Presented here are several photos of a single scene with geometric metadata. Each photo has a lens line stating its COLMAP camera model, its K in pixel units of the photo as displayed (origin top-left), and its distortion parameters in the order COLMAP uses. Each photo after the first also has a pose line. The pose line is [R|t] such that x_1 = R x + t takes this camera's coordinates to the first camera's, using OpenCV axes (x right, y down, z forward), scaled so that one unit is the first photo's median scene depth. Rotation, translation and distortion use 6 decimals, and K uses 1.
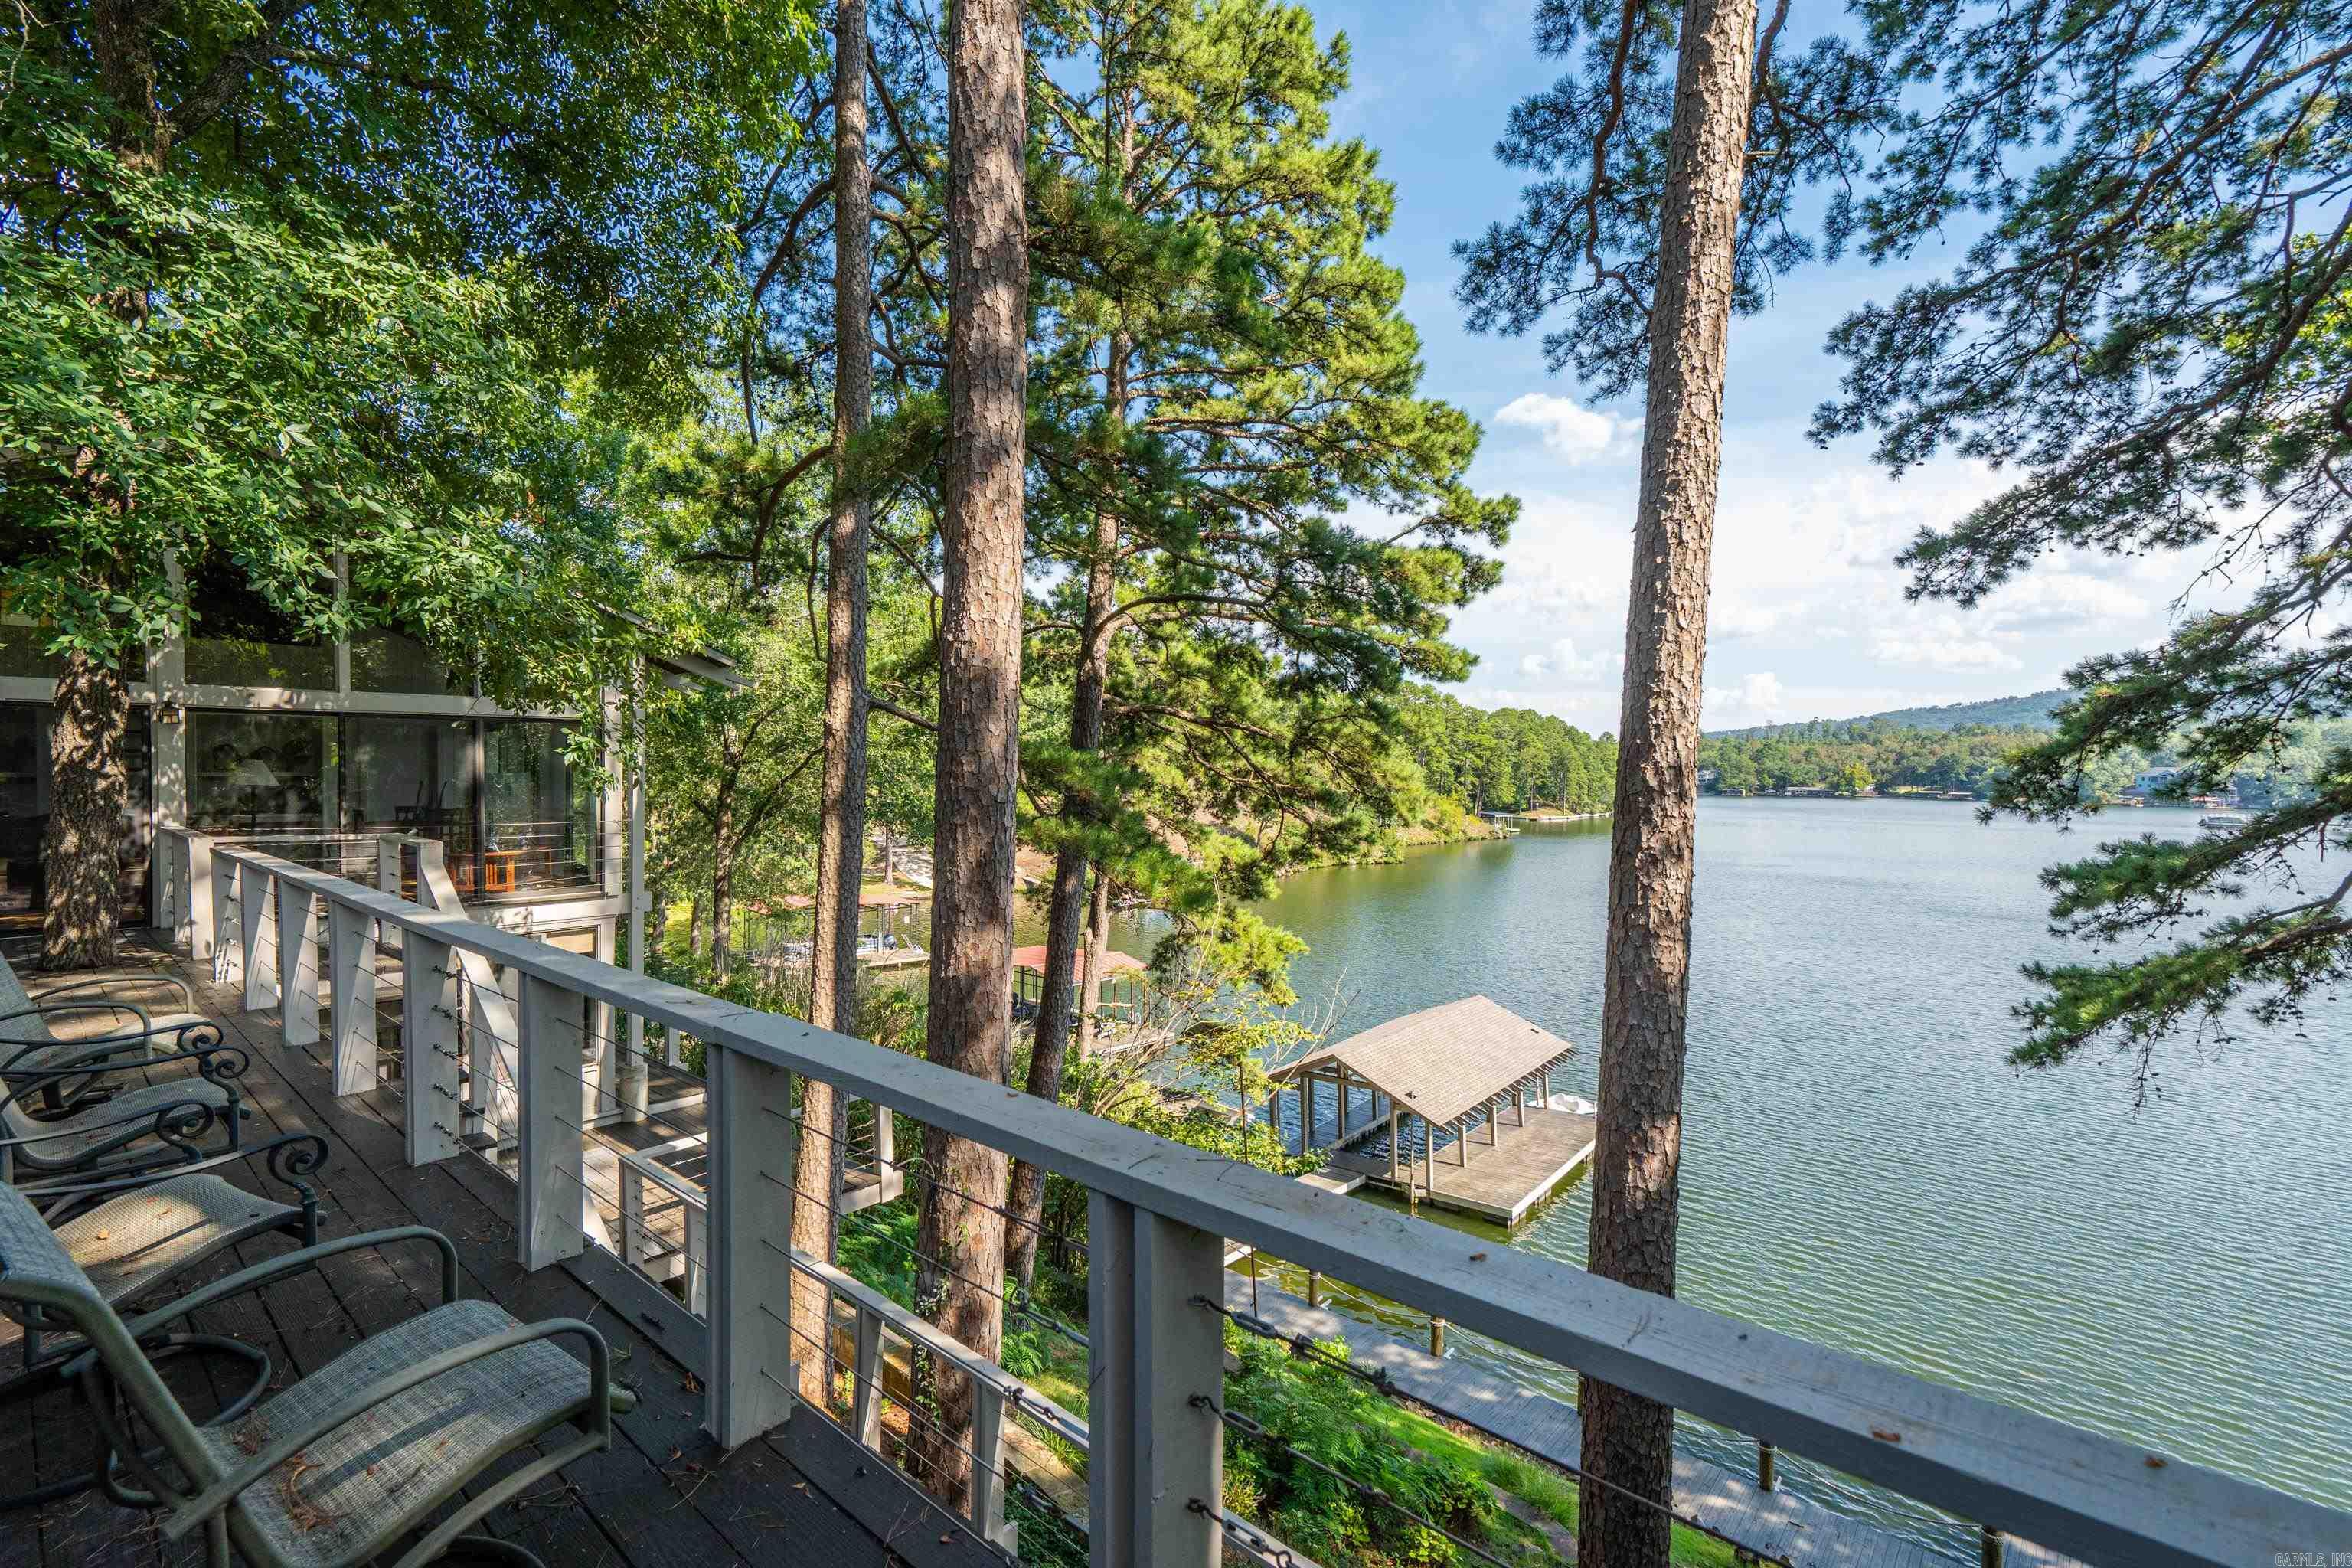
lens RADIAL K [[1073.9, 0, 1185.0], [0, 1073.9, 771.4], [0, 0, 1]] dist [0.002783, -0.000277]
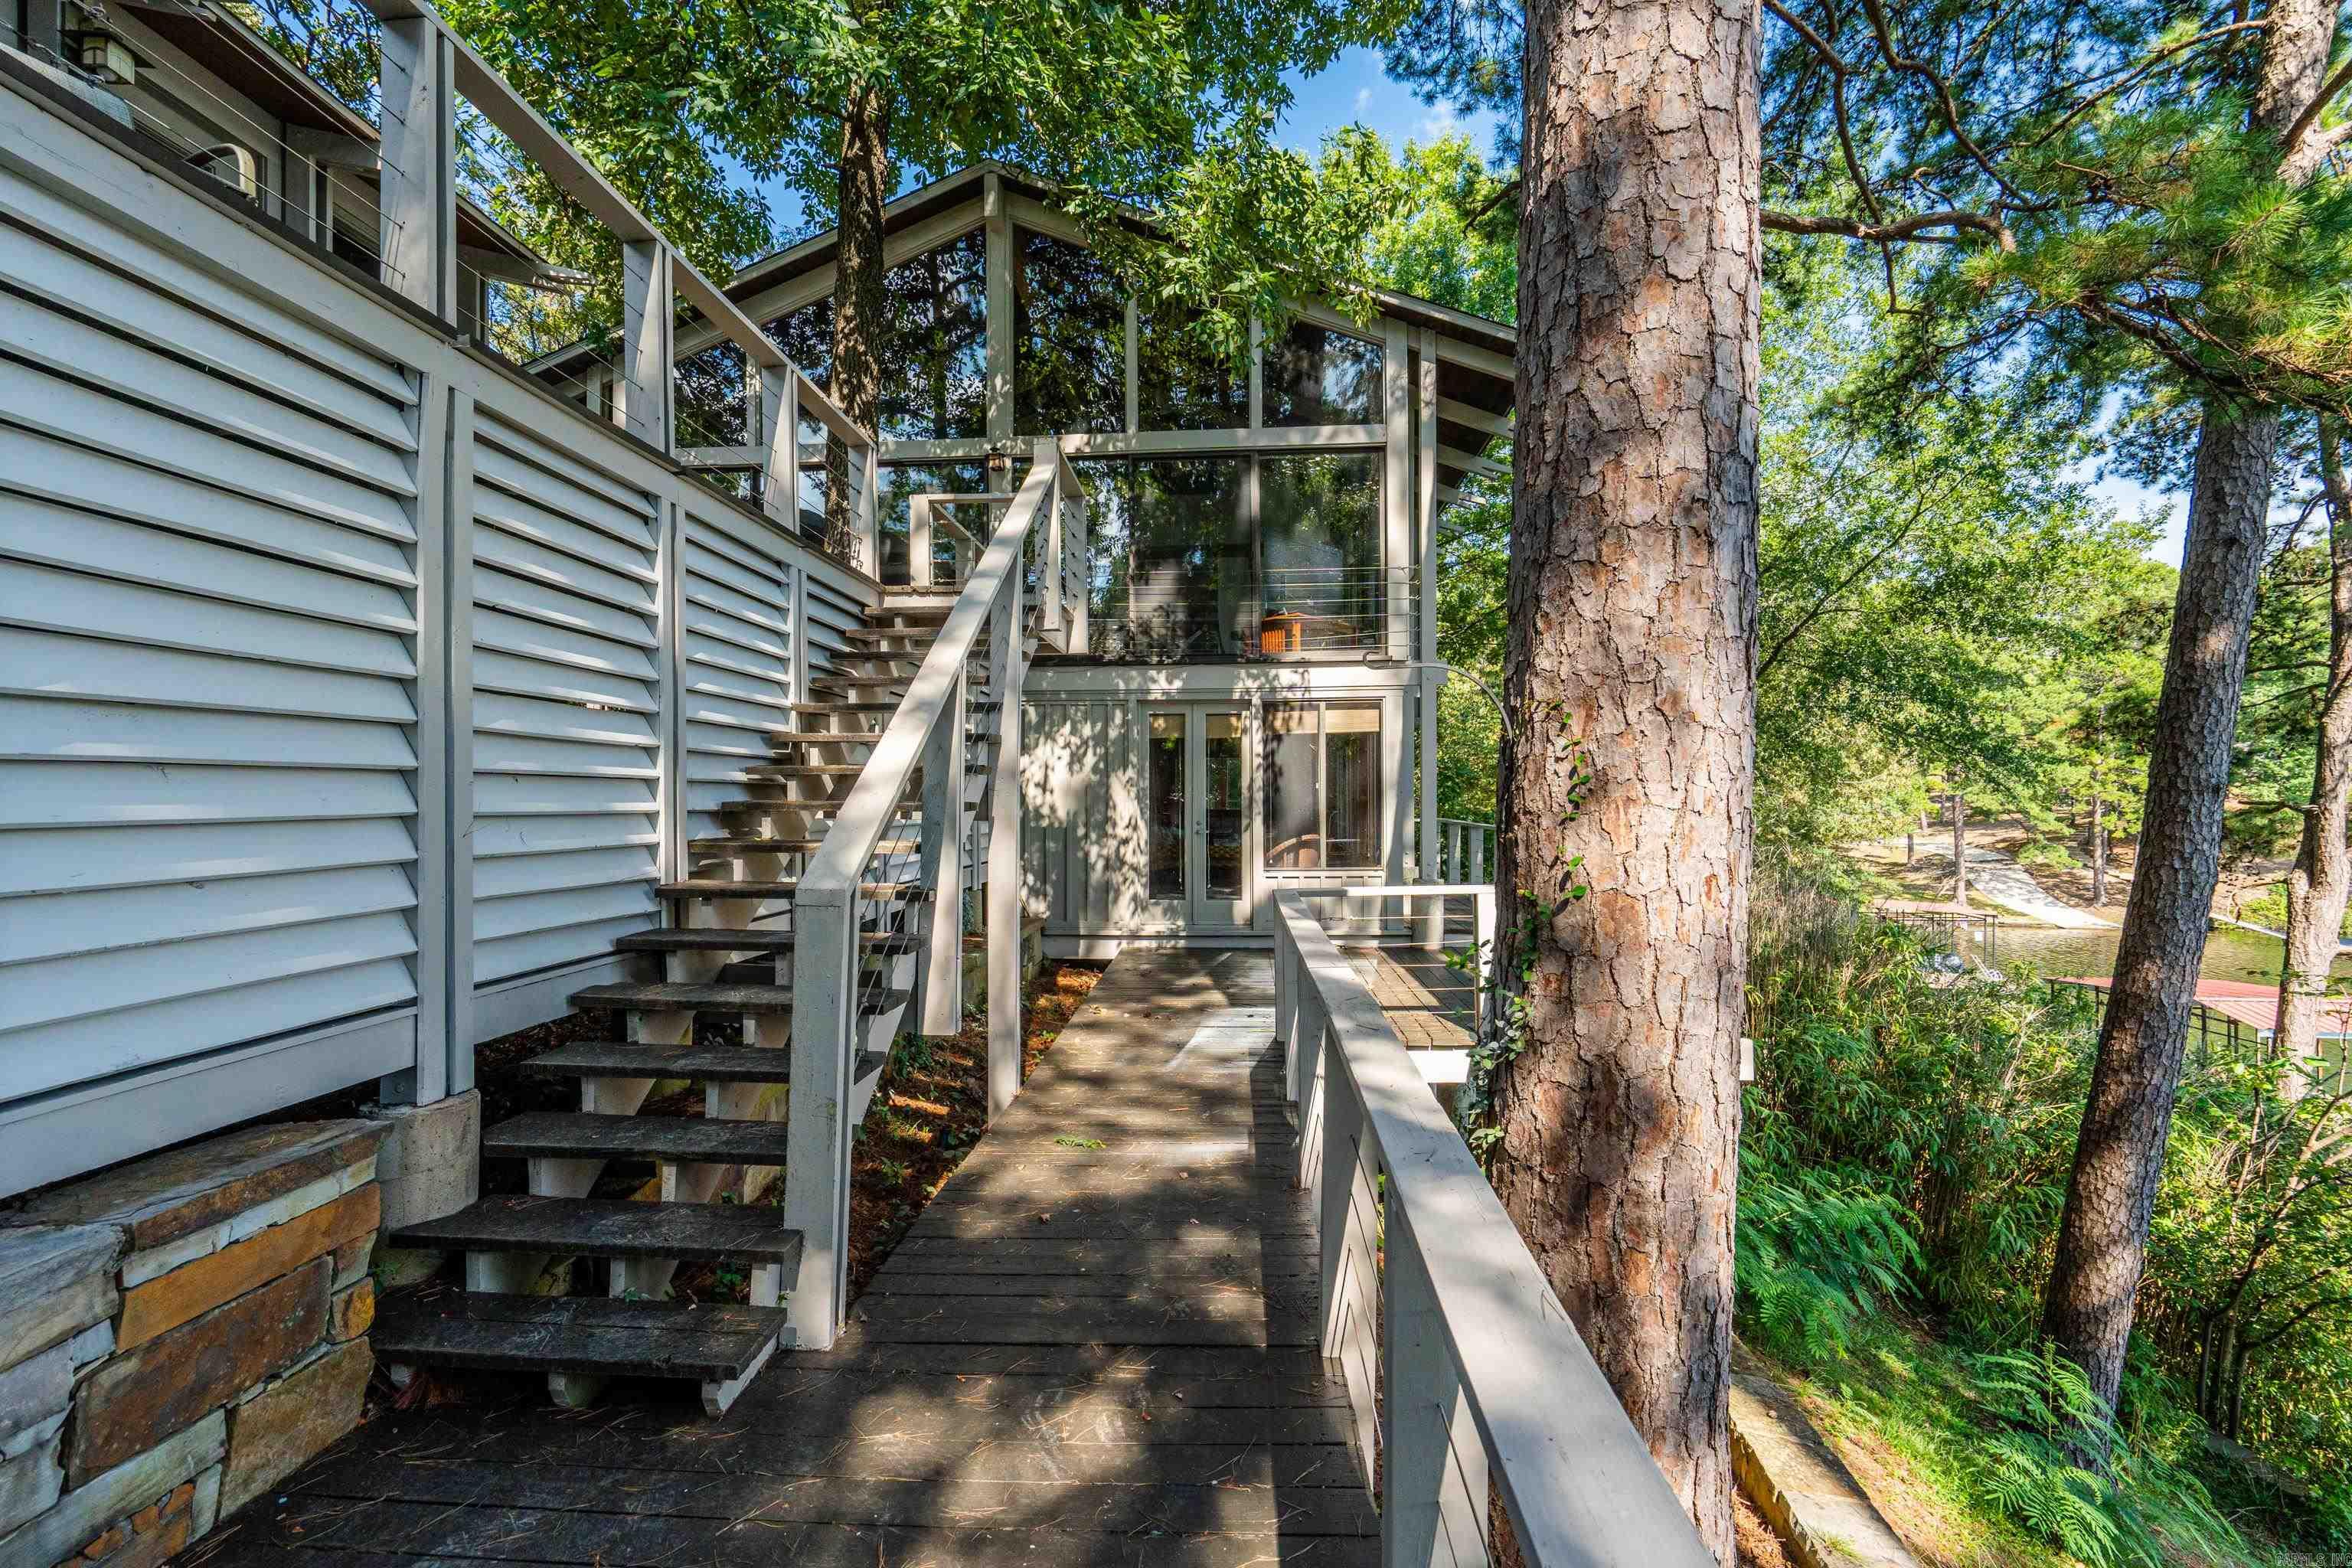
lens RADIAL K [[1073.9, 0, 1172.2], [0, 1073.9, 791.7], [0, 0, 1]] dist [0.002783, -0.000277]
pose [[0.610784, -0.017562, -0.791603, -0.004897], [0.006323, 0.999830, -0.017303, 0.230724], [0.791772, 0.005563, 0.610791, 0.387273]]
